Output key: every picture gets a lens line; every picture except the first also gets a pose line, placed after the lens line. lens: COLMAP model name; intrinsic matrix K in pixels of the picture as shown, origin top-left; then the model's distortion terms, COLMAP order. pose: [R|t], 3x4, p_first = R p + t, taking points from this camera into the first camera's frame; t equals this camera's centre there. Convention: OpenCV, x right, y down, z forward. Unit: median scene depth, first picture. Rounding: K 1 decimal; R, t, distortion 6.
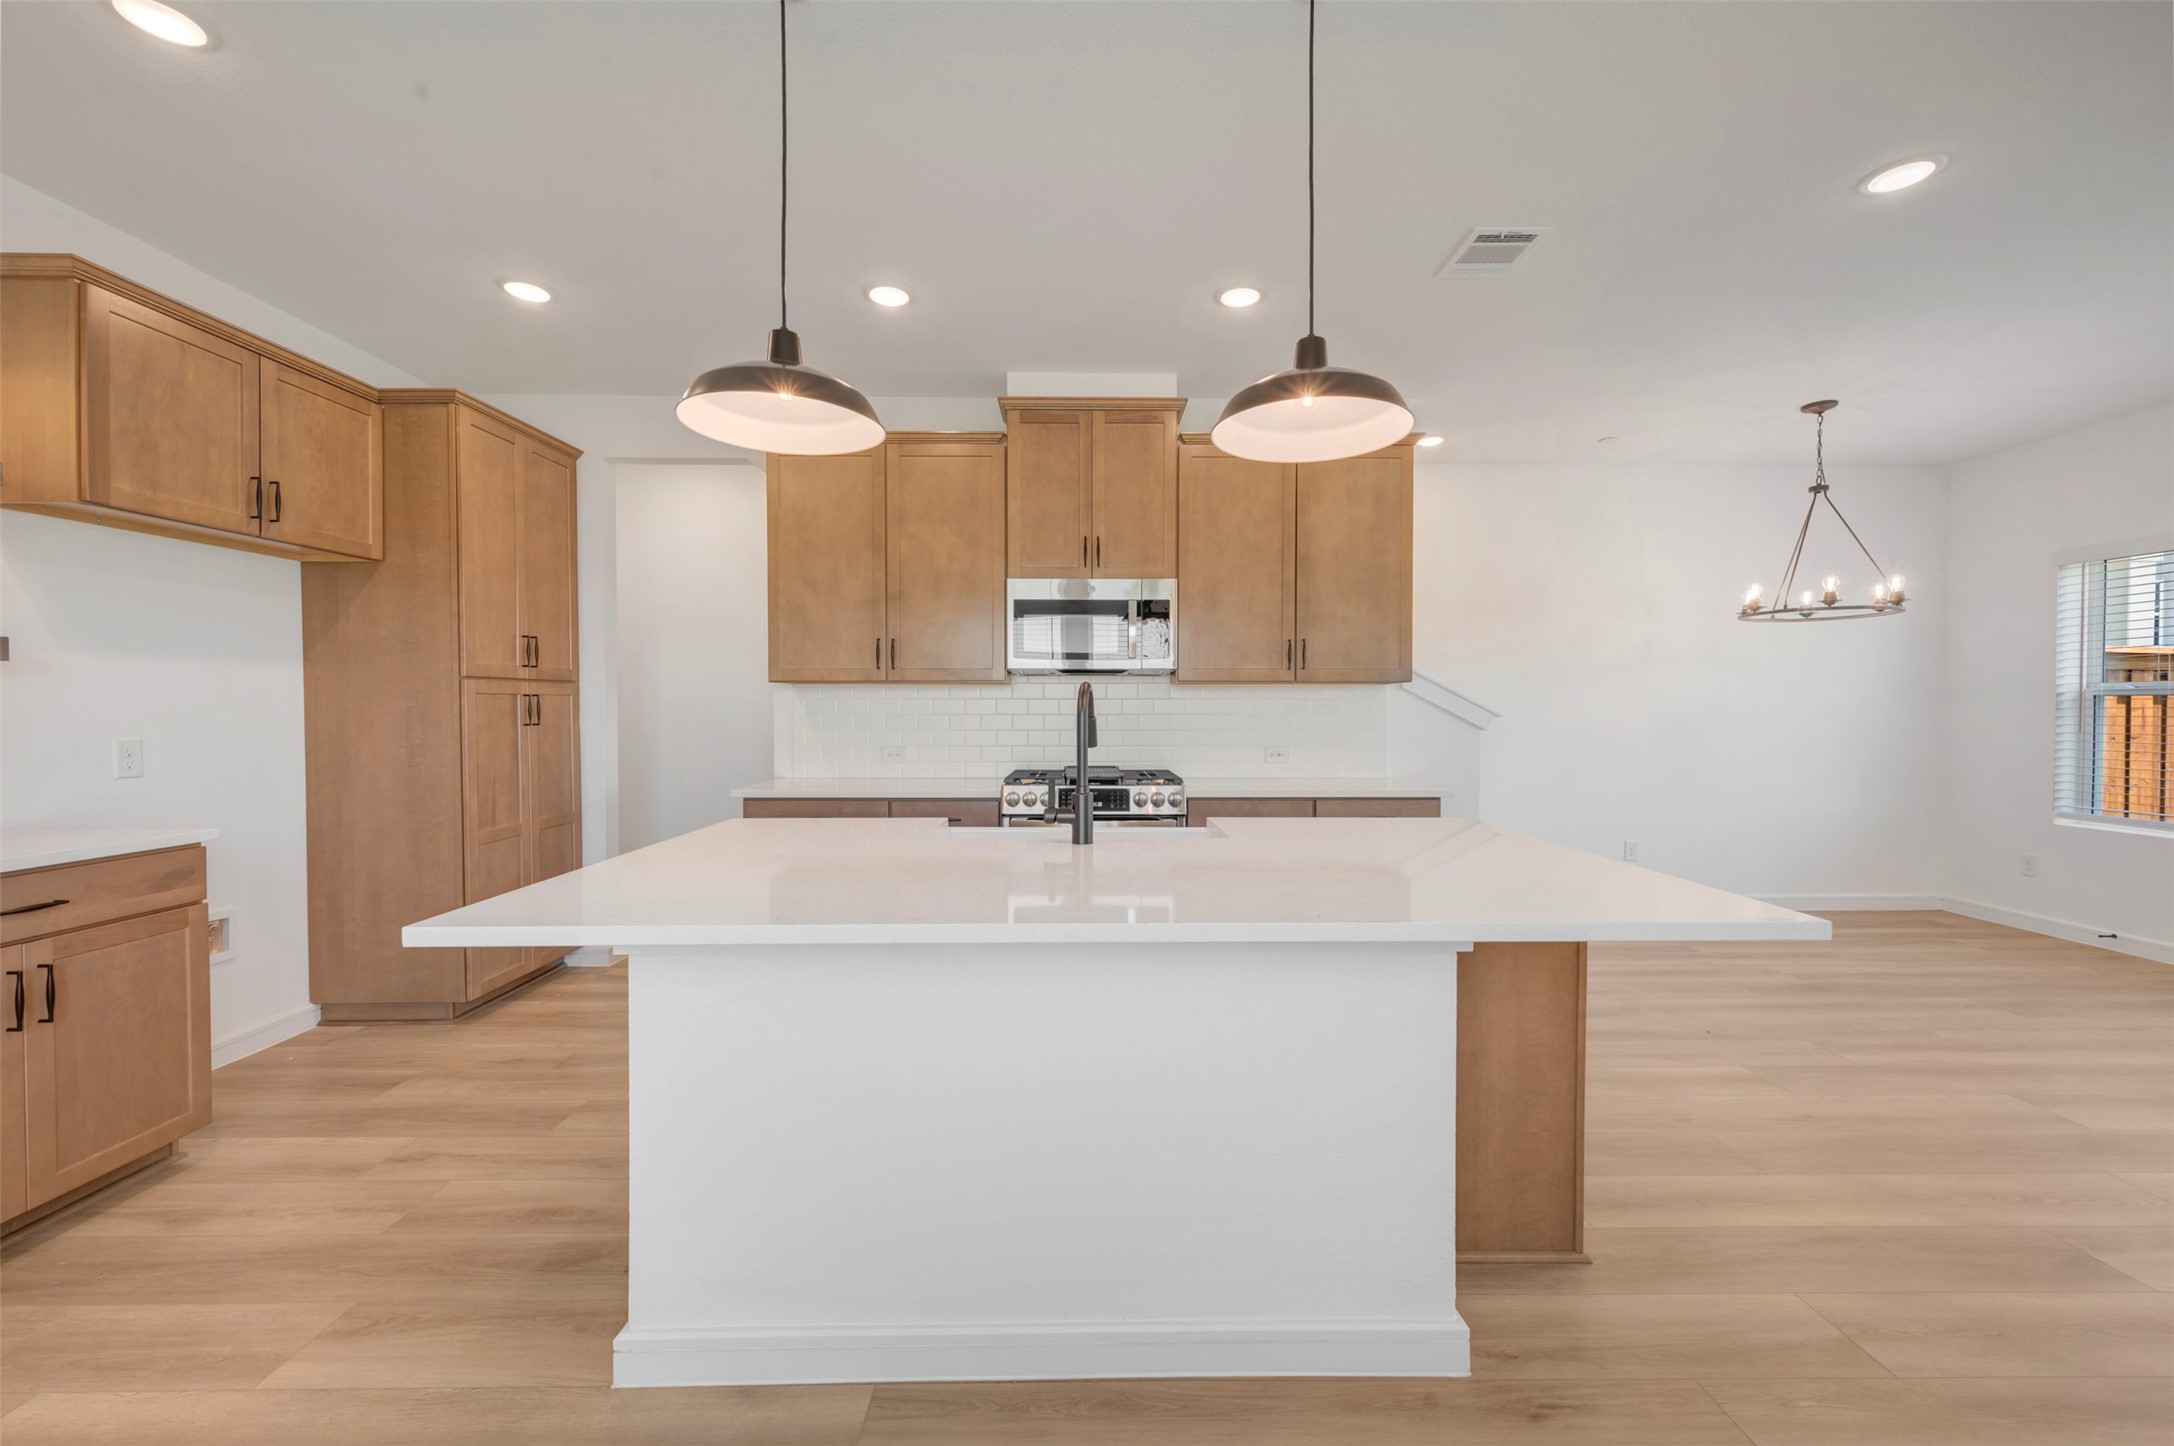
lens RADIAL K [[861.2, 0, 1088.1], [0, 861.2, 700.8], [0, 0, 1]] dist [-0.002389, 0.000465]
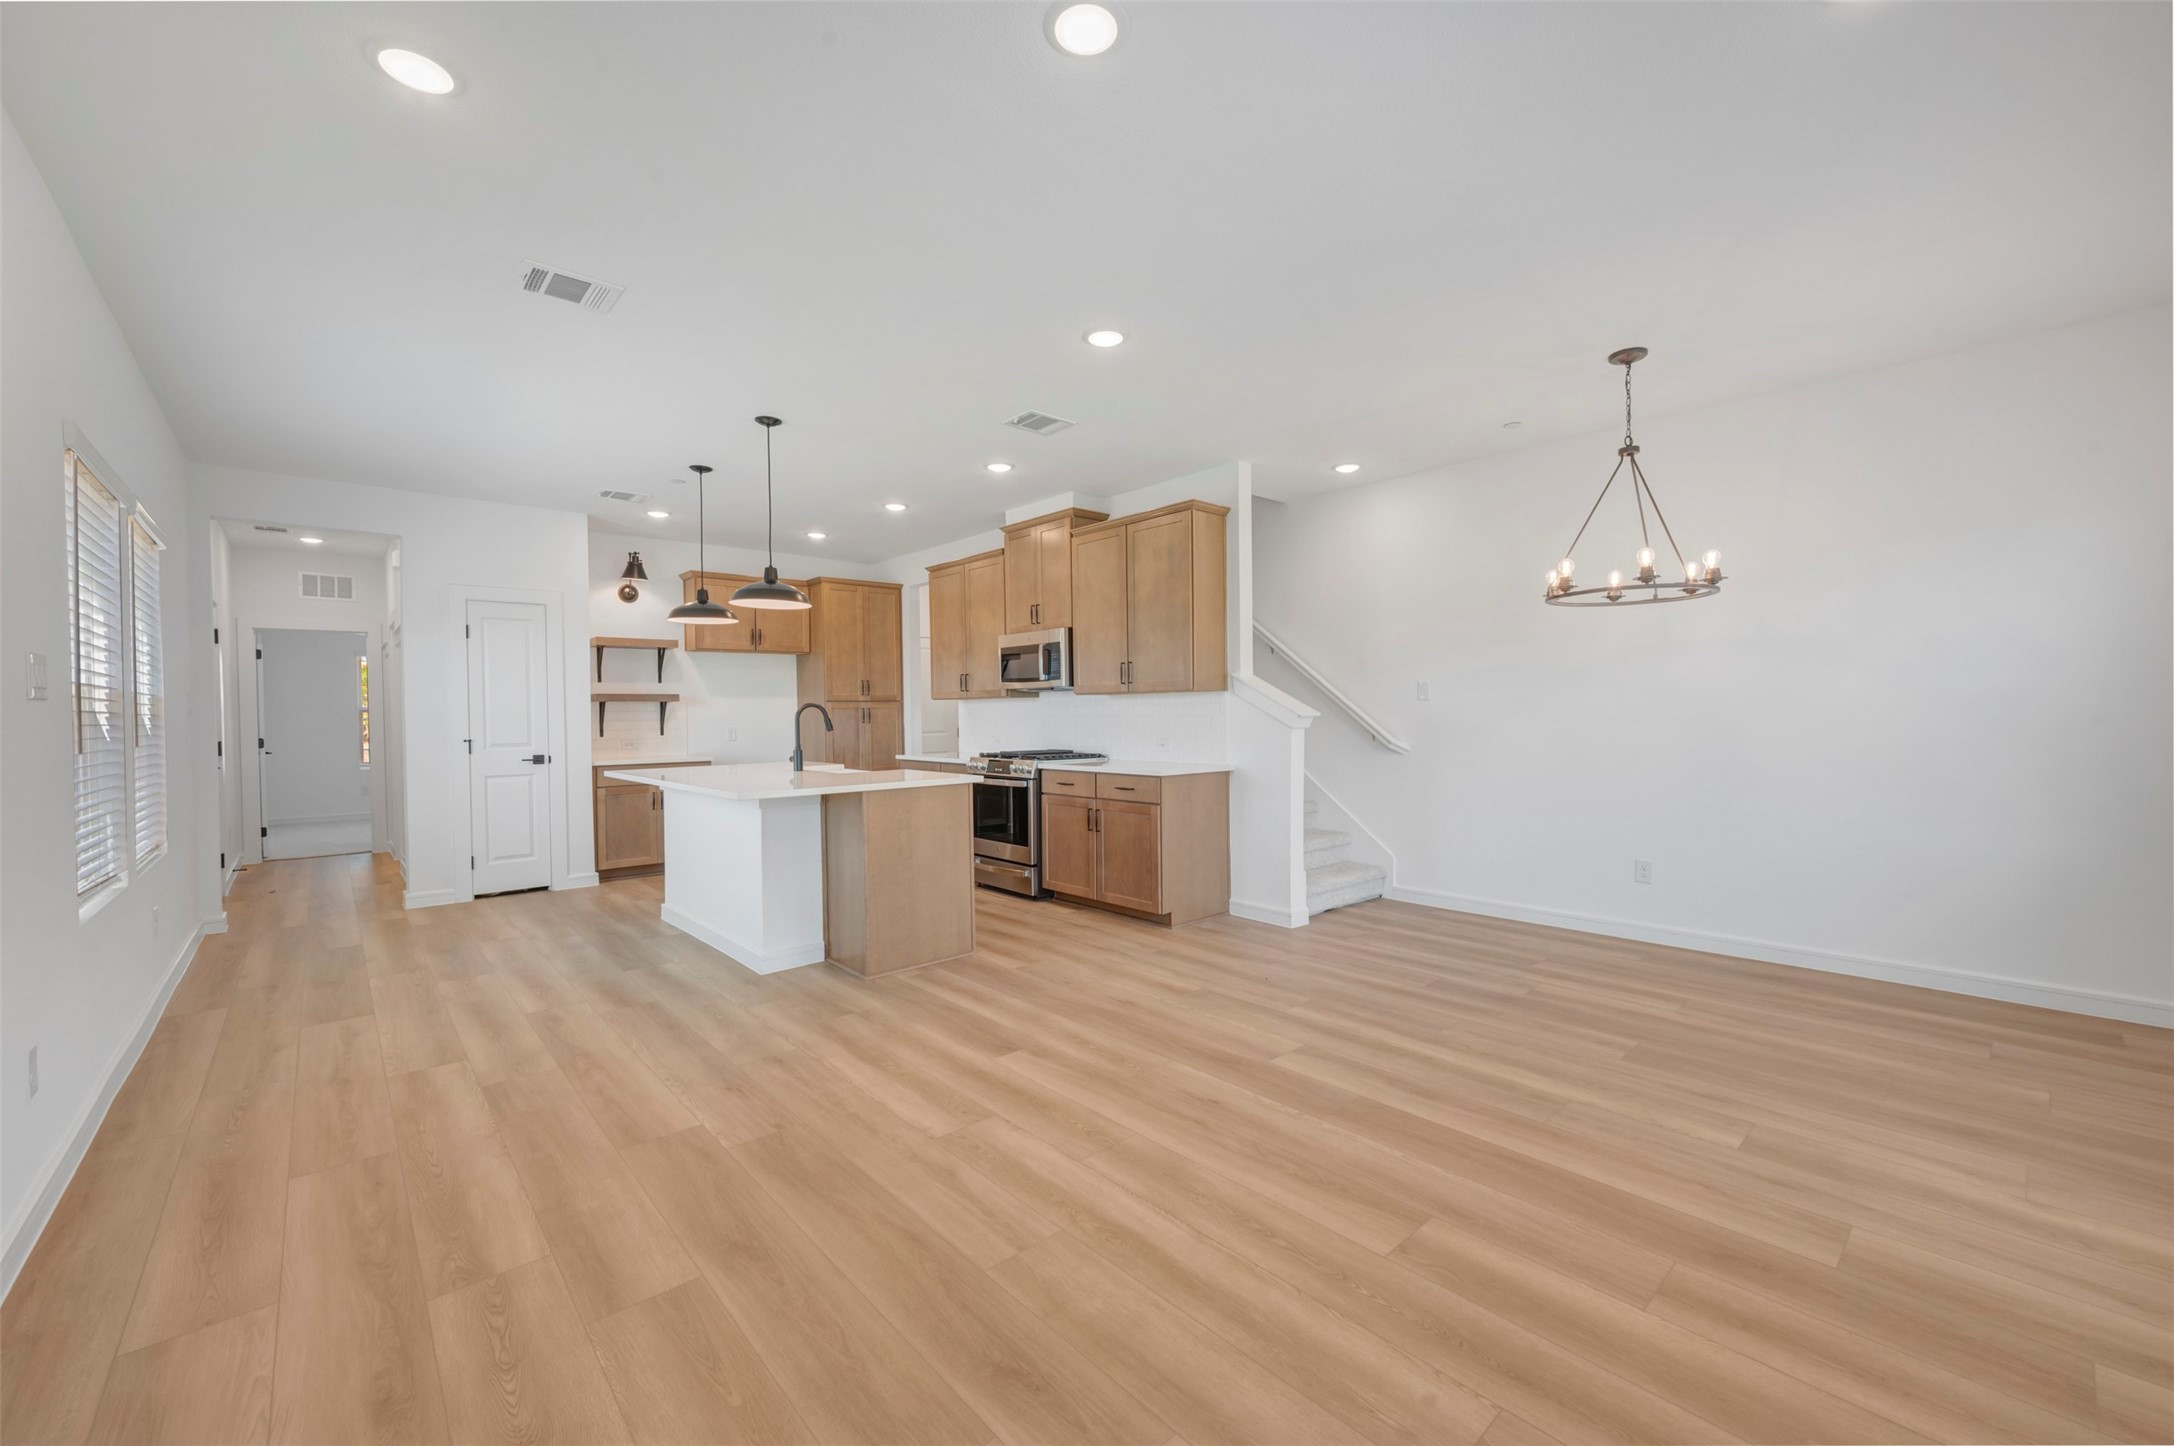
lens RADIAL K [[861.2, 0, 1088.1], [0, 861.2, 700.8], [0, 0, 1]] dist [-0.002389, 0.000465]
pose [[0.657492, -0.018664, -0.753230, 1.265156], [0.016956, 0.999806, -0.009972, 0.004540], [0.753271, -0.006216, 0.657681, 0.021703]]
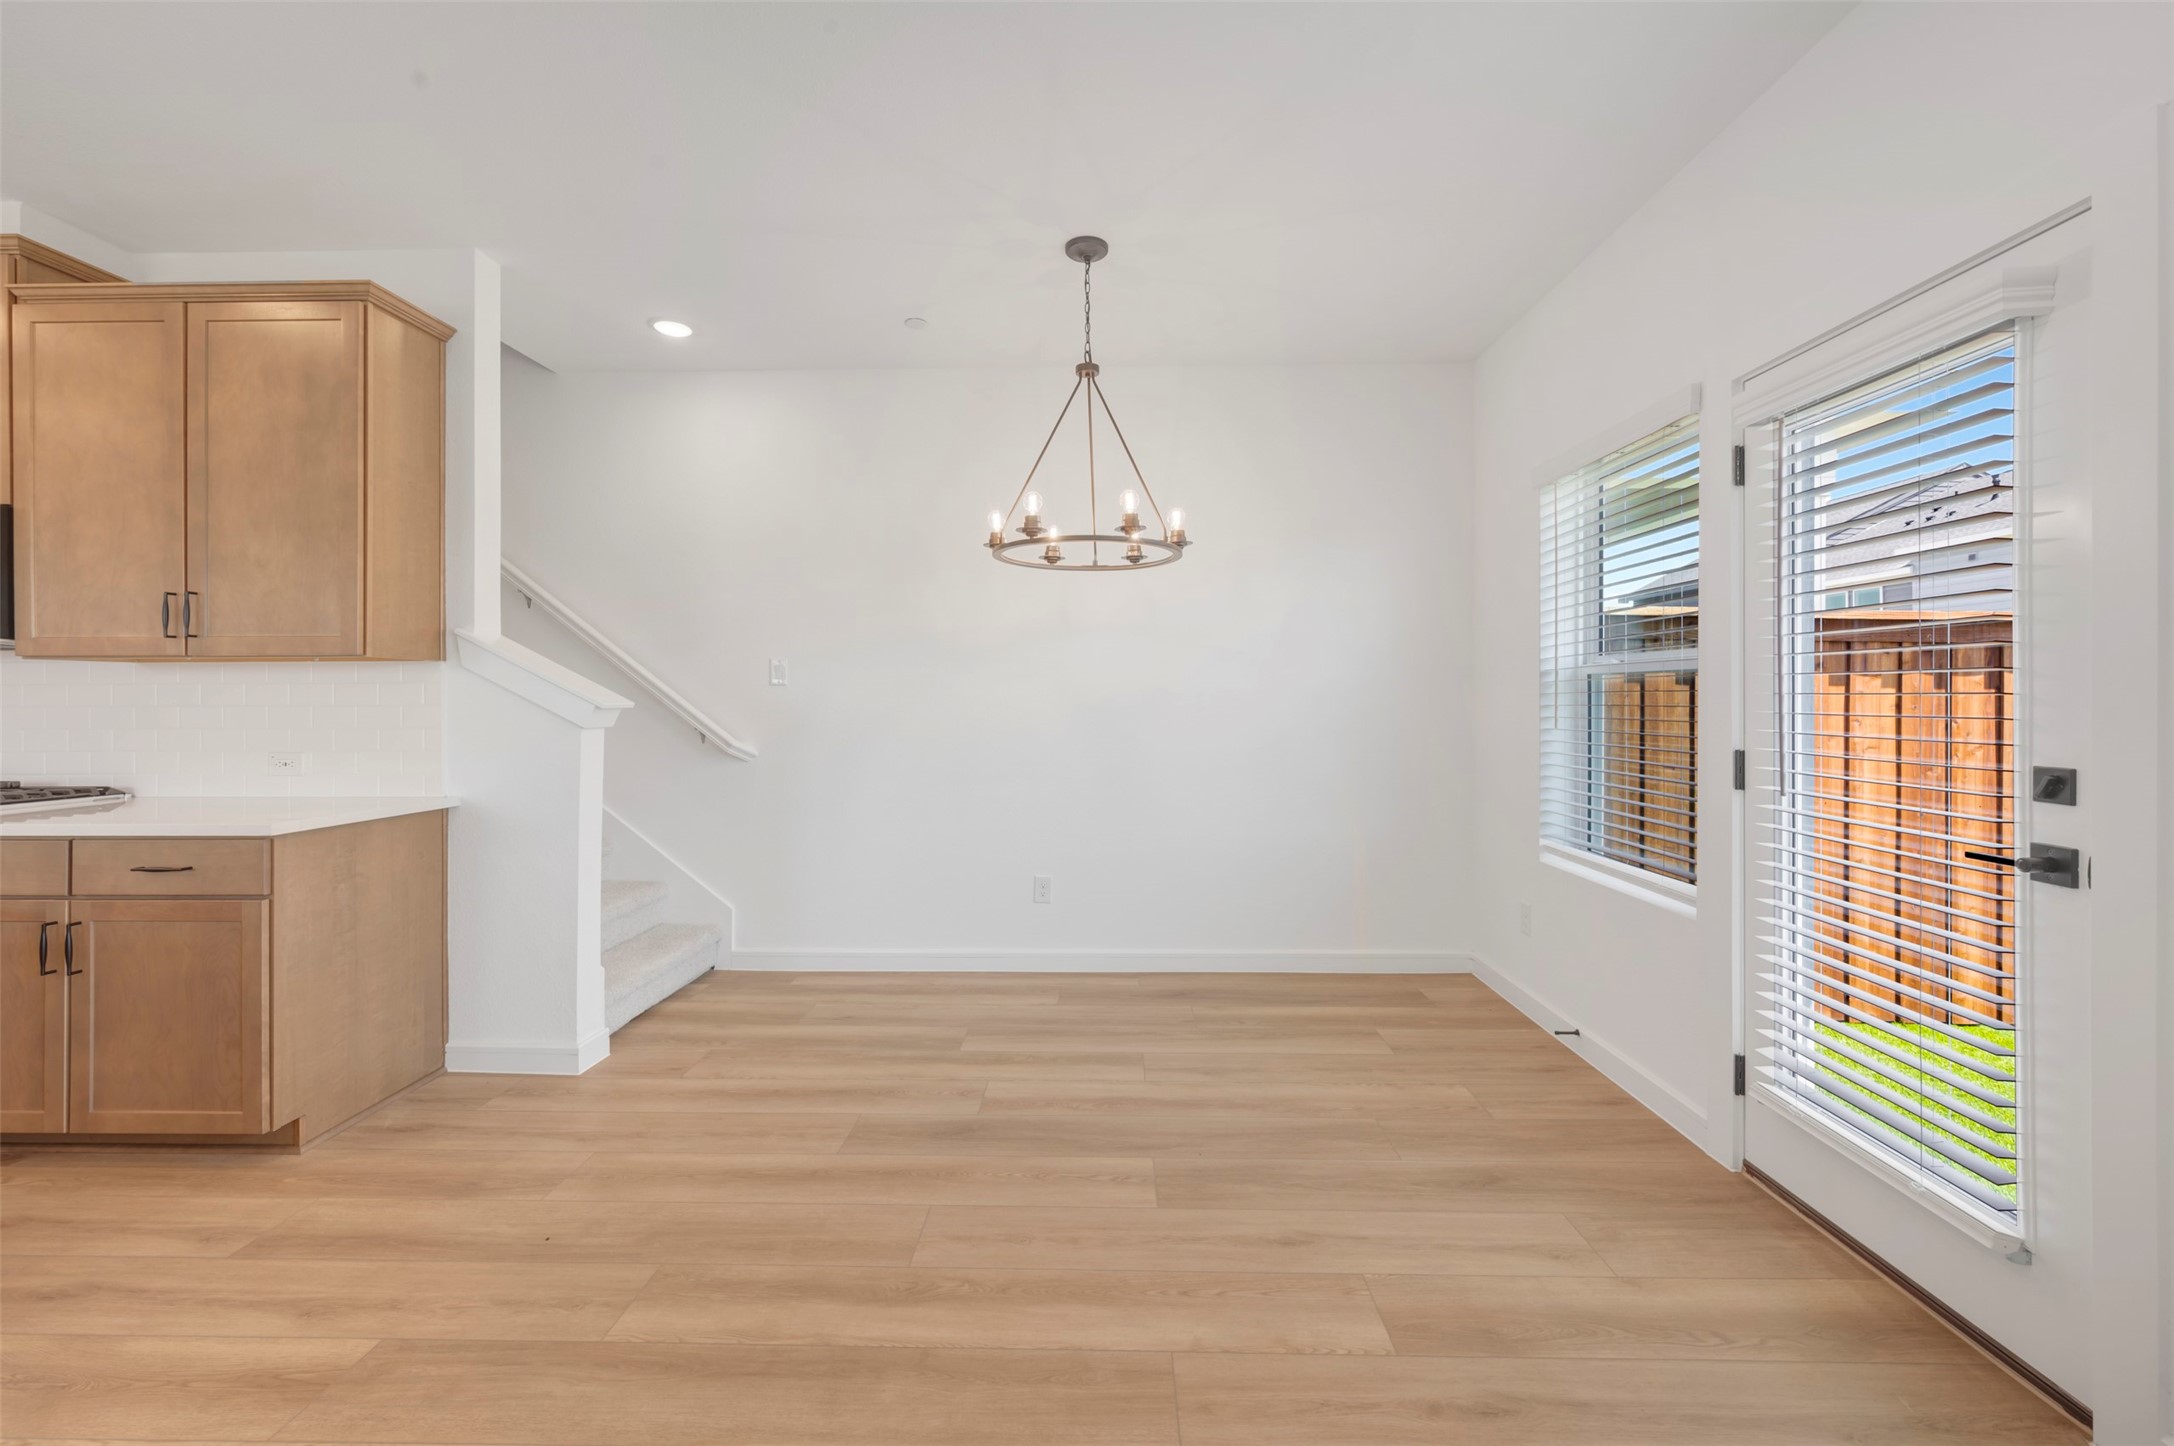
lens RADIAL K [[861.2, 0, 1088.1], [0, 861.2, 700.8], [0, 0, 1]] dist [-0.002389, 0.000465]
pose [[0.999321, -0.003638, -0.036657, 0.962339], [0.003975, 0.999950, 0.009134, 0.008608], [0.036622, -0.009274, 0.999286, 0.365243]]
